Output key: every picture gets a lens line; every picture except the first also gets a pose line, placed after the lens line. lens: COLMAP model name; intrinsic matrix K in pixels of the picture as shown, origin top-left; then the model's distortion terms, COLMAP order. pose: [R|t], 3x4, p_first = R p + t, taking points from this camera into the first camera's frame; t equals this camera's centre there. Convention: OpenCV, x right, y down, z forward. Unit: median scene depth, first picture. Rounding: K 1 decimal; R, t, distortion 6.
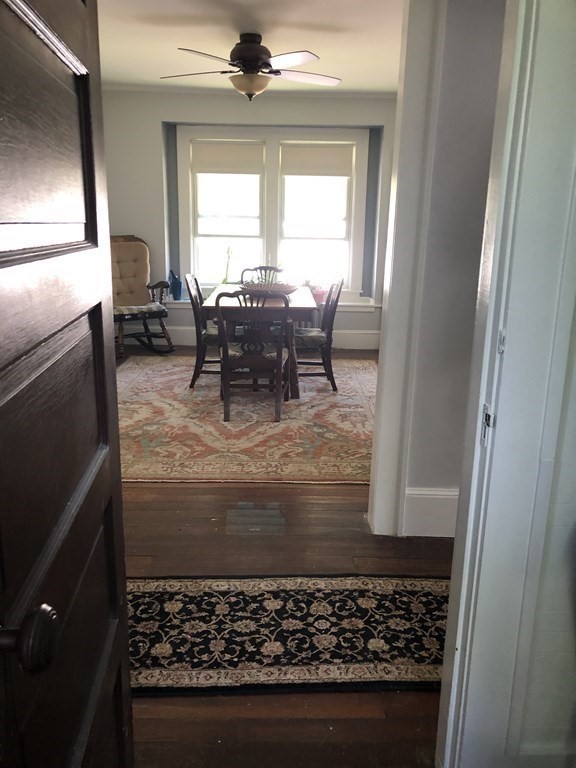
lens RADIAL K [[626.5, 0, 284.8], [0, 626.5, 398.6], [0, 0, 1]] dist [0.032982, -0.027241]
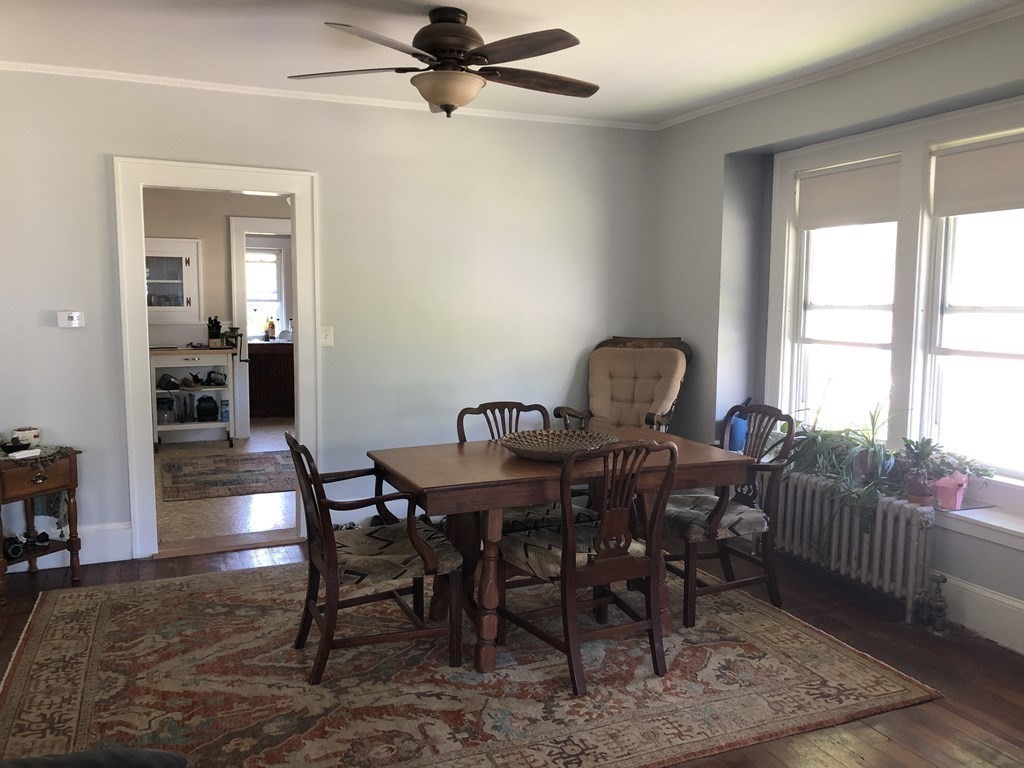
lens RADIAL K [[835.3, 0, 518.9], [0, 835.3, 392.4], [0, 0, 1]] dist [0.032982, -0.027241]
pose [[0.393709, 0.084768, -0.915318, 0.609886], [-0.246920, 0.968896, -0.016479, -0.207002], [0.885451, 0.232499, 0.402394, 0.722063]]
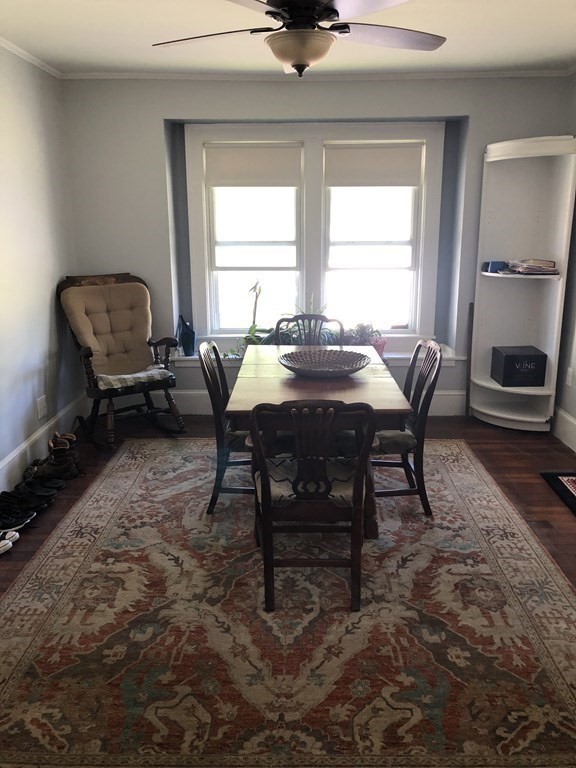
lens RADIAL K [[626.5, 0, 286.4], [0, 626.5, 387.6], [0, 0, 1]] dist [0.032982, -0.027241]
pose [[0.999506, -0.018470, -0.025420, -0.051898], [0.018039, 0.999692, -0.017073, -0.145844], [0.025728, 0.016606, 0.999531, 0.356653]]
